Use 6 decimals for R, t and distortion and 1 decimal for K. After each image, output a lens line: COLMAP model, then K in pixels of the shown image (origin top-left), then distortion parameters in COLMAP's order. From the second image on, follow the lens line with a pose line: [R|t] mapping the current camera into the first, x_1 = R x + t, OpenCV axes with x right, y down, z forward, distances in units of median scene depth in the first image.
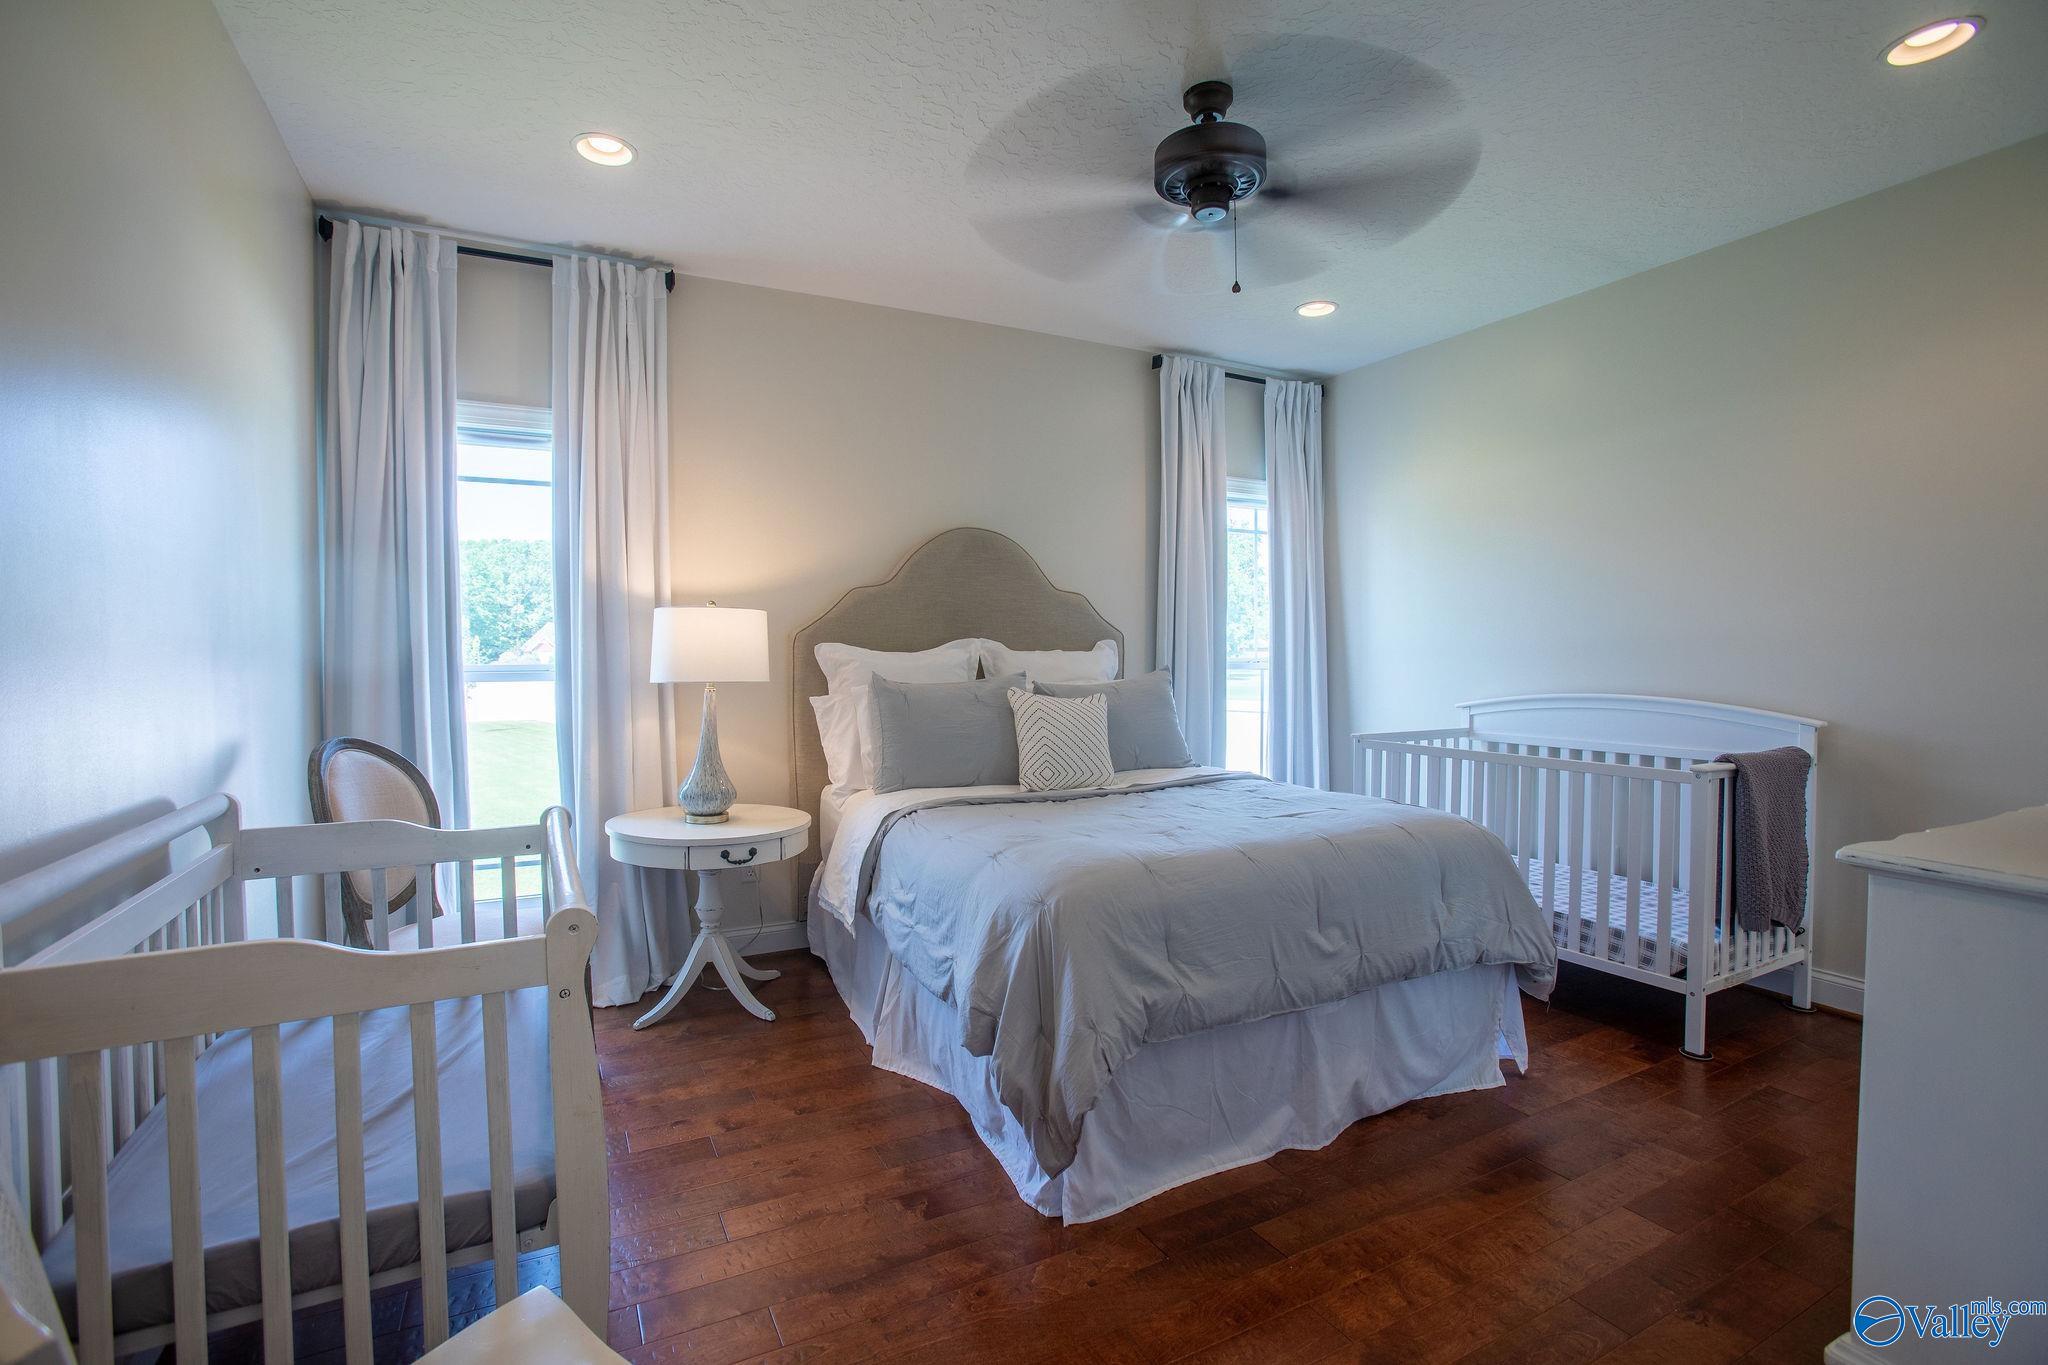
lens RADIAL K [[944.0, 0, 1024.0], [0, 944.0, 682.5], [0, 0, 1]] dist [-0.095922, 0.036887]
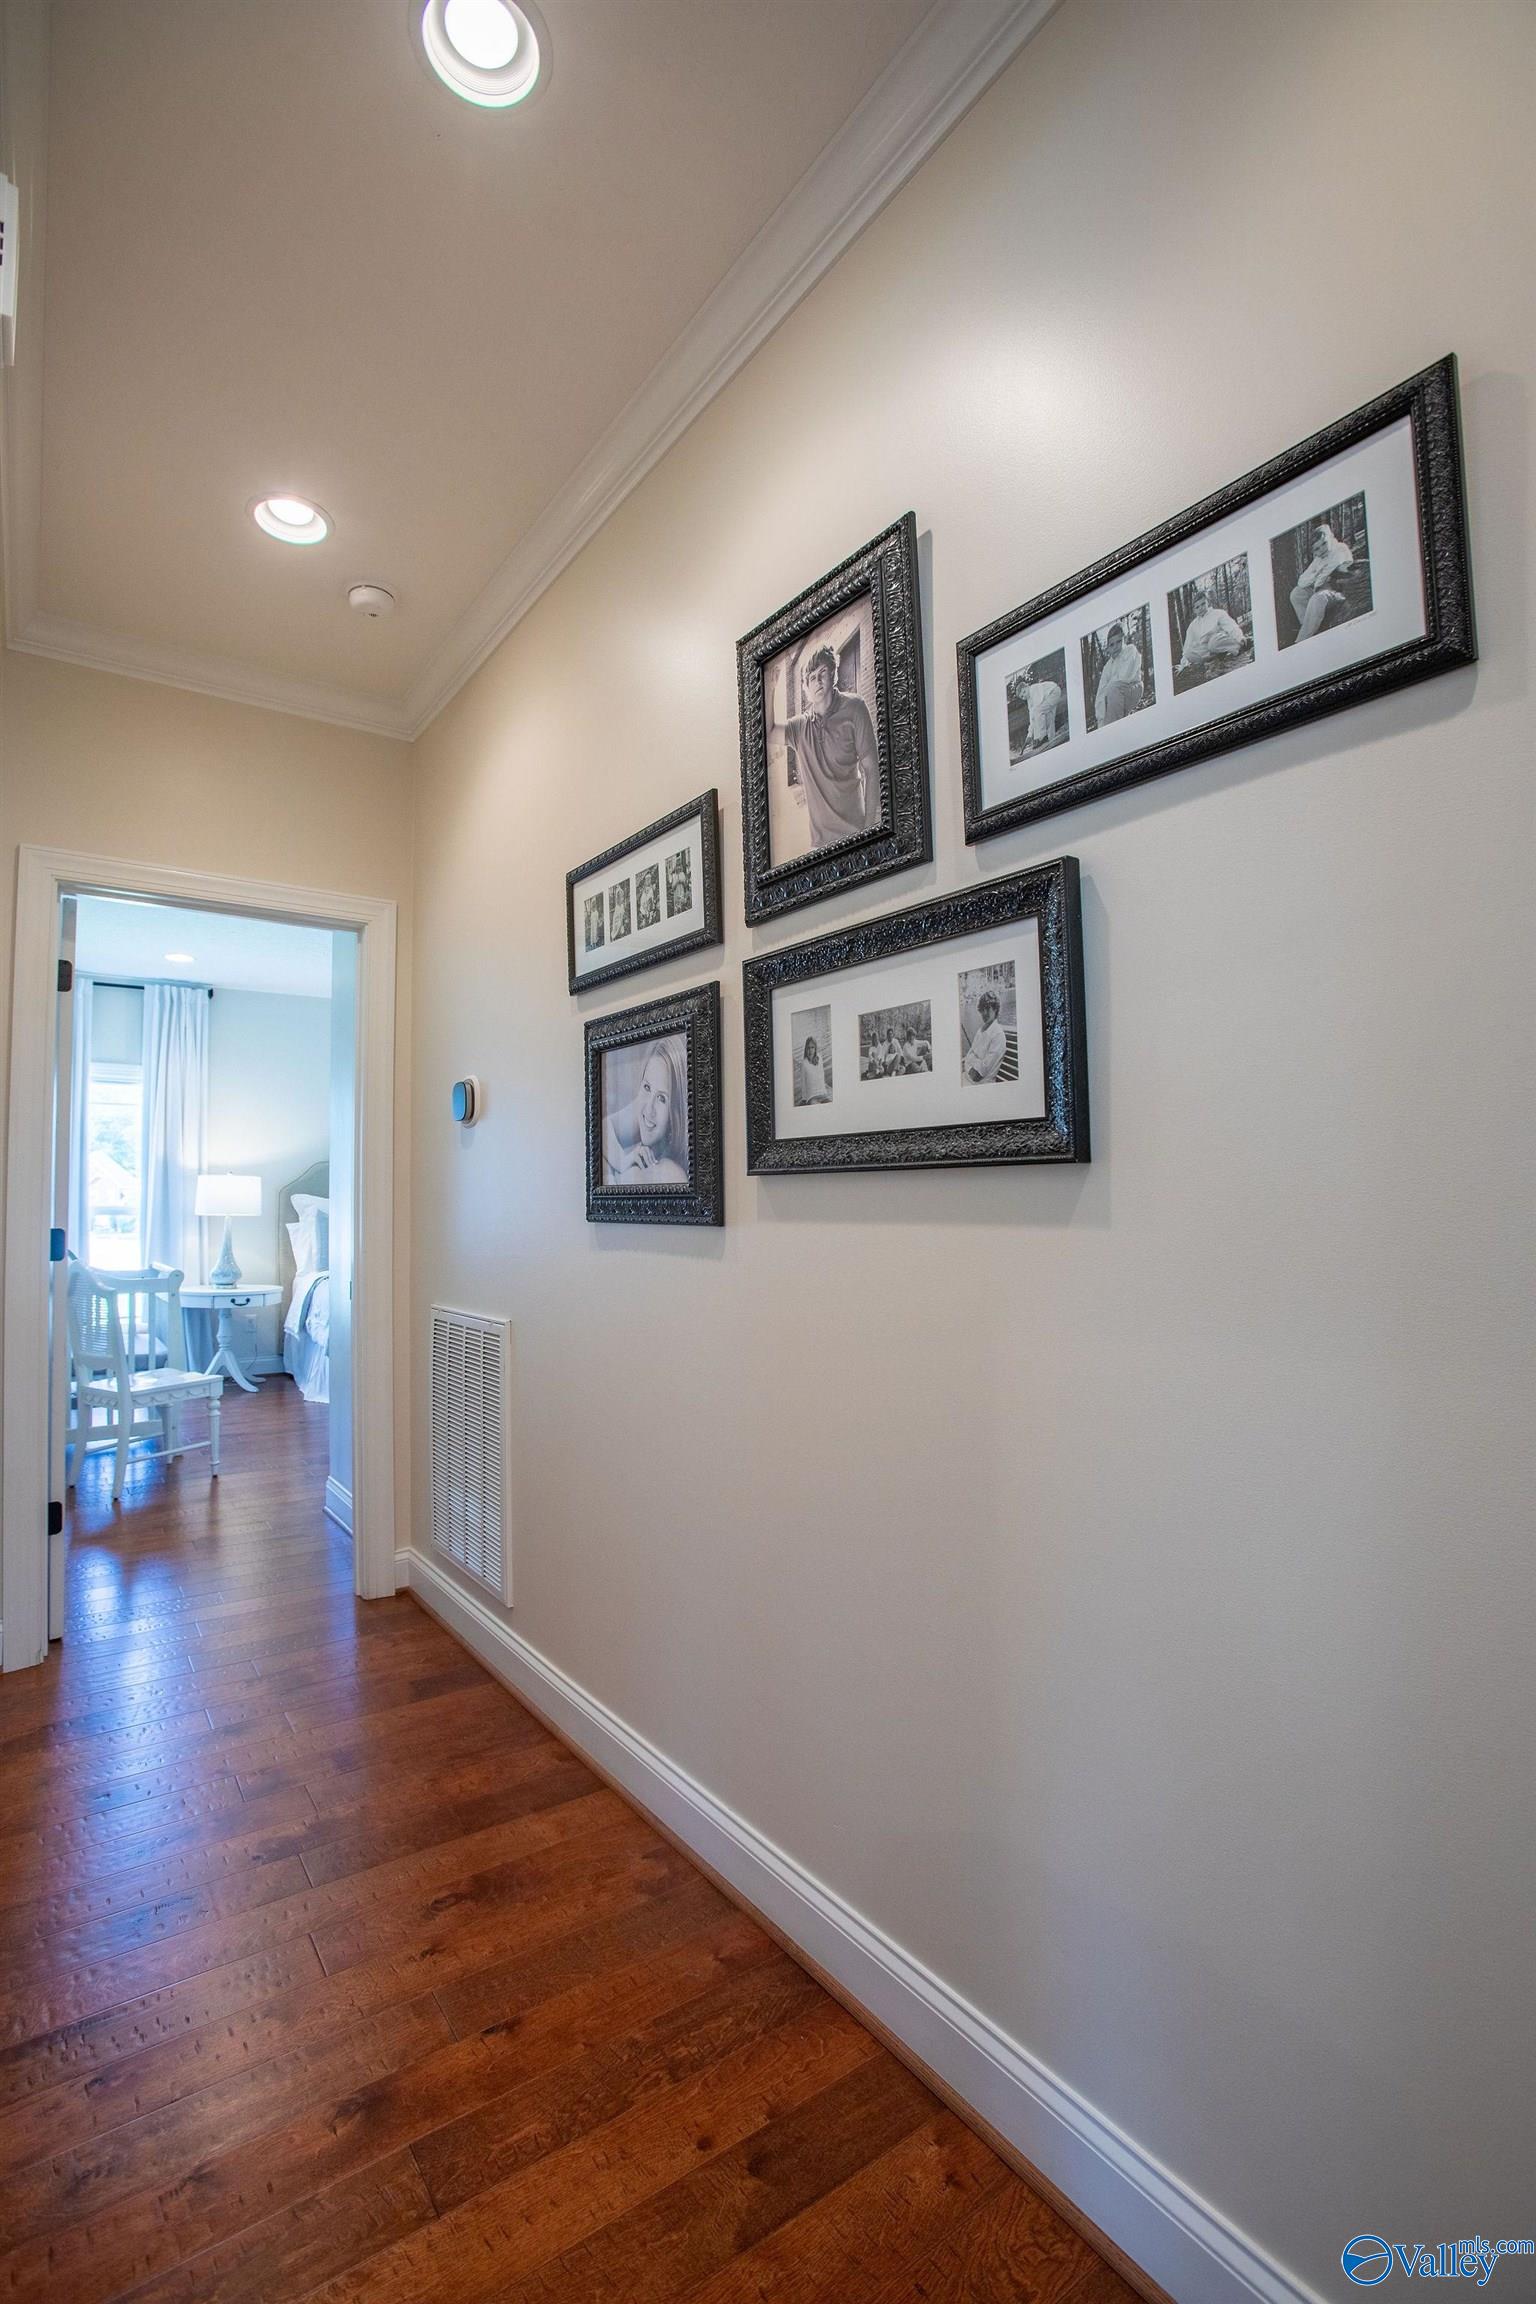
lens RADIAL K [[1062.0, 0, 768.0], [0, 1062.0, 1152.0], [0, 0, 1]] dist [-0.095922, 0.036887]
pose [[0.990924, -0.001492, 0.134415, 0.456006], [0.012850, 0.996411, -0.083670, 0.063022], [-0.133808, 0.084638, 0.987386, -1.204998]]
